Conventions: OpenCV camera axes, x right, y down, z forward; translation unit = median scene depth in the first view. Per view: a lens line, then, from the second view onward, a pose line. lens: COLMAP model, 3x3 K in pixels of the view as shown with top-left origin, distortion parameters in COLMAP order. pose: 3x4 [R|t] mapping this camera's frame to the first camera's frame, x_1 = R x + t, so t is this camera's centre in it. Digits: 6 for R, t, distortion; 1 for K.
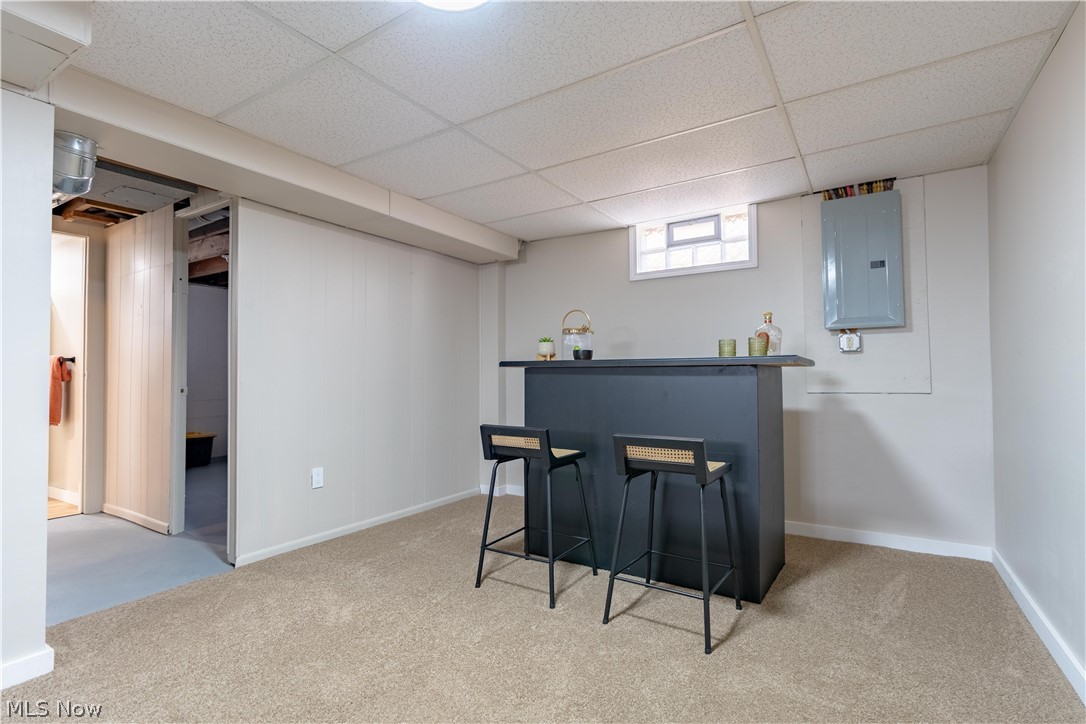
lens RADIAL K [[519.8, 0, 537.3], [0, 519.8, 361.0], [0, 0, 1]] dist [-0.000883, -0.001335]
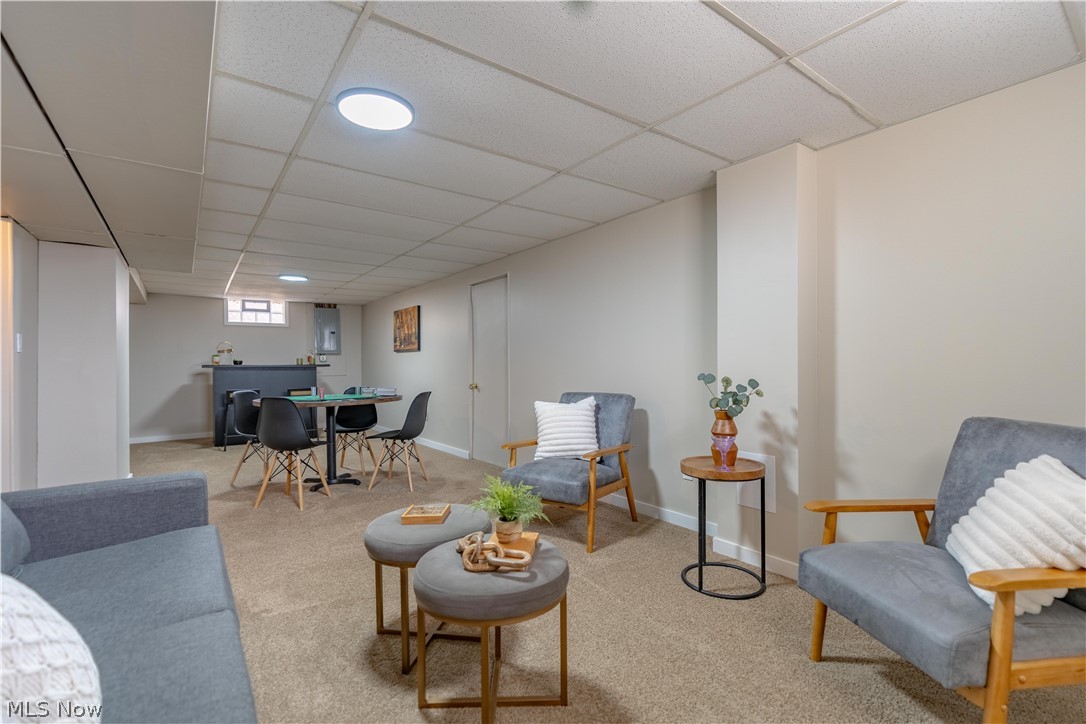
lens RADIAL K [[492.4, 0, 541.1], [0, 492.4, 363.5], [0, 0, 1]] dist [-0.006186, 0.001241]
pose [[0.351798, -0.000358, 0.936076, -1.491578], [-0.017992, 0.999813, 0.007144, -0.048151], [-0.935903, -0.019355, 0.351725, -1.068454]]
